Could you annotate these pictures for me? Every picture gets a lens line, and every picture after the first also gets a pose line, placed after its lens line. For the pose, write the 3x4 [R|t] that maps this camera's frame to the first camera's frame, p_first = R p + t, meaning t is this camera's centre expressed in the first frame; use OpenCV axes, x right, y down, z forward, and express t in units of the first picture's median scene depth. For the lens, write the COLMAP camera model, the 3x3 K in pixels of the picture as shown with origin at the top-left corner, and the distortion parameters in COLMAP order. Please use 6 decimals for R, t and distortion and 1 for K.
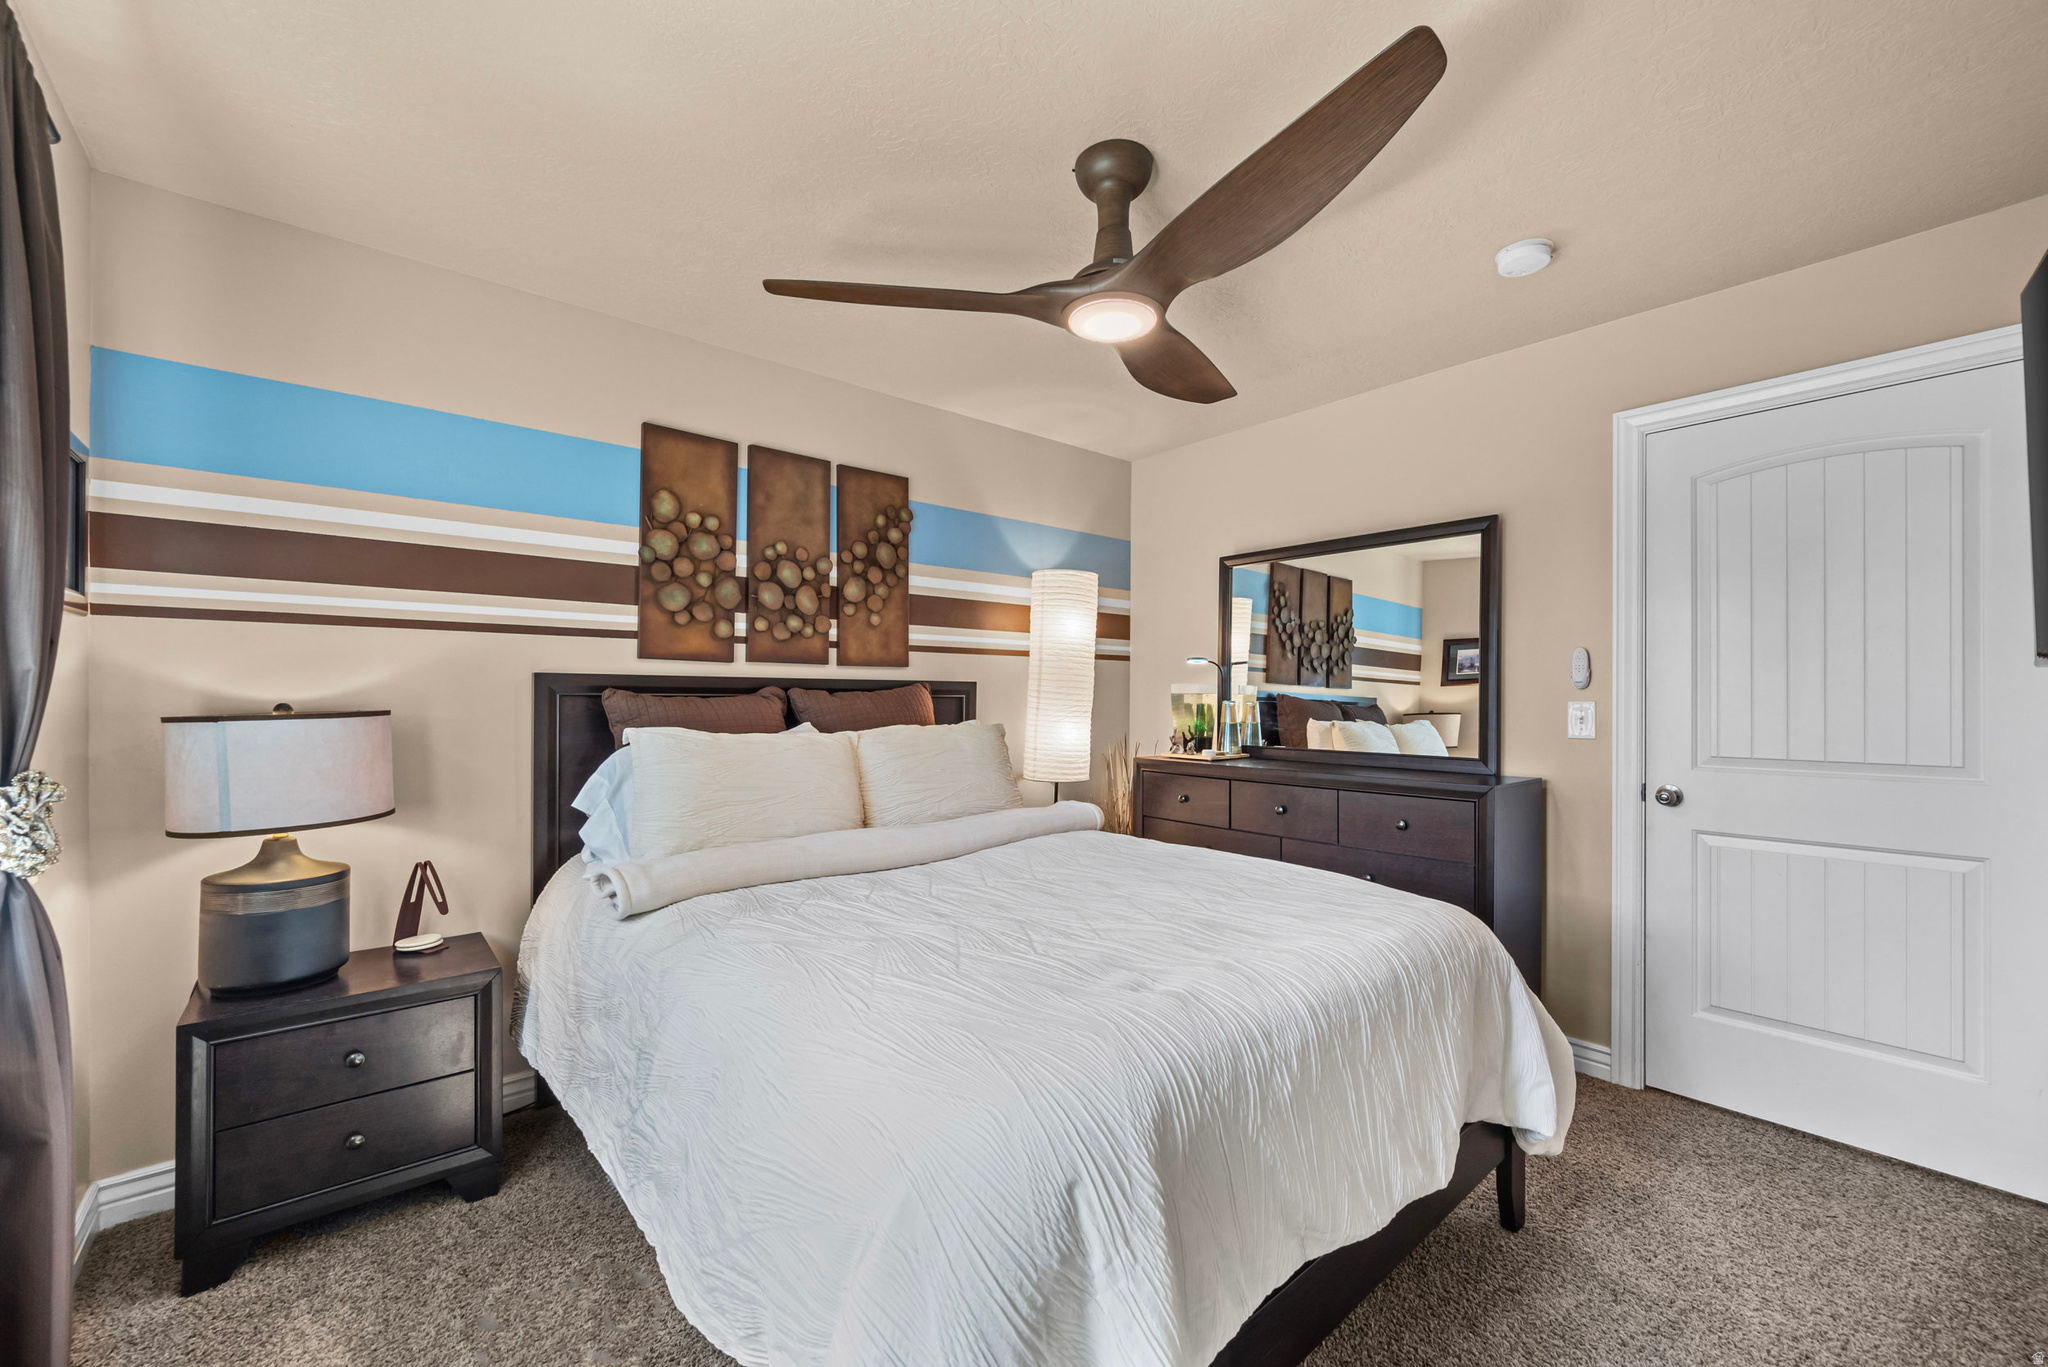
lens RADIAL K [[813.4, 0, 1016.6], [0, 813.4, 700.9], [0, 0, 1]] dist [0.000822, 0.000017]
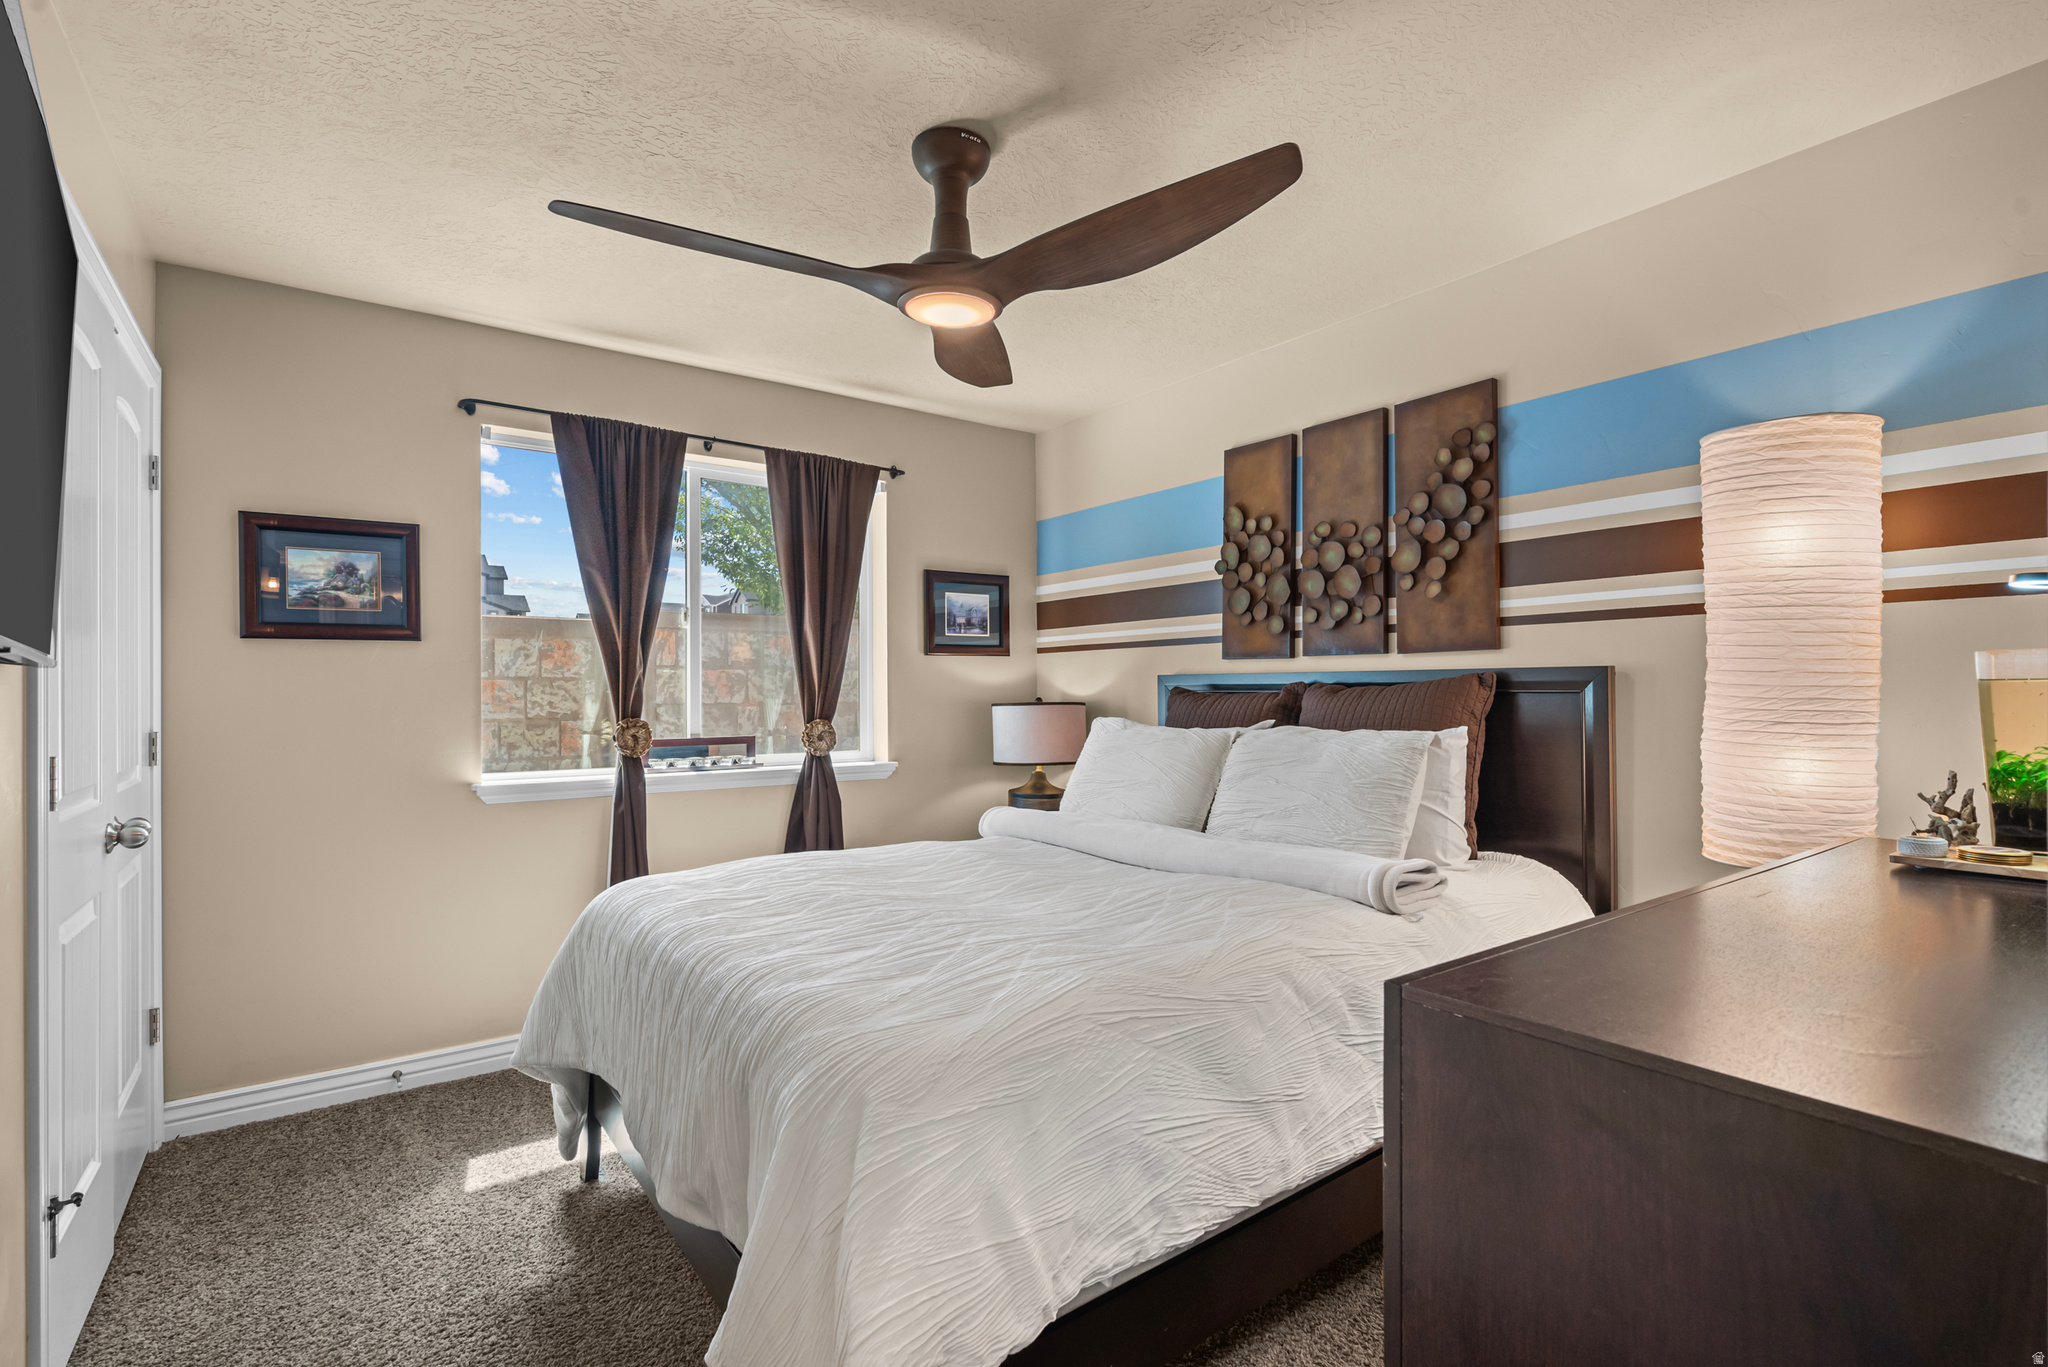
lens RADIAL K [[962.7, 0, 1019.5], [0, 962.7, 682.9], [0, 0, 1]] dist [-0.000332, 0.000021]
pose [[-0.090039, -0.008698, -0.995900, 0.763536], [0.003529, 0.999953, -0.009052, -0.007025], [0.995932, -0.004330, -0.090004, 0.708499]]
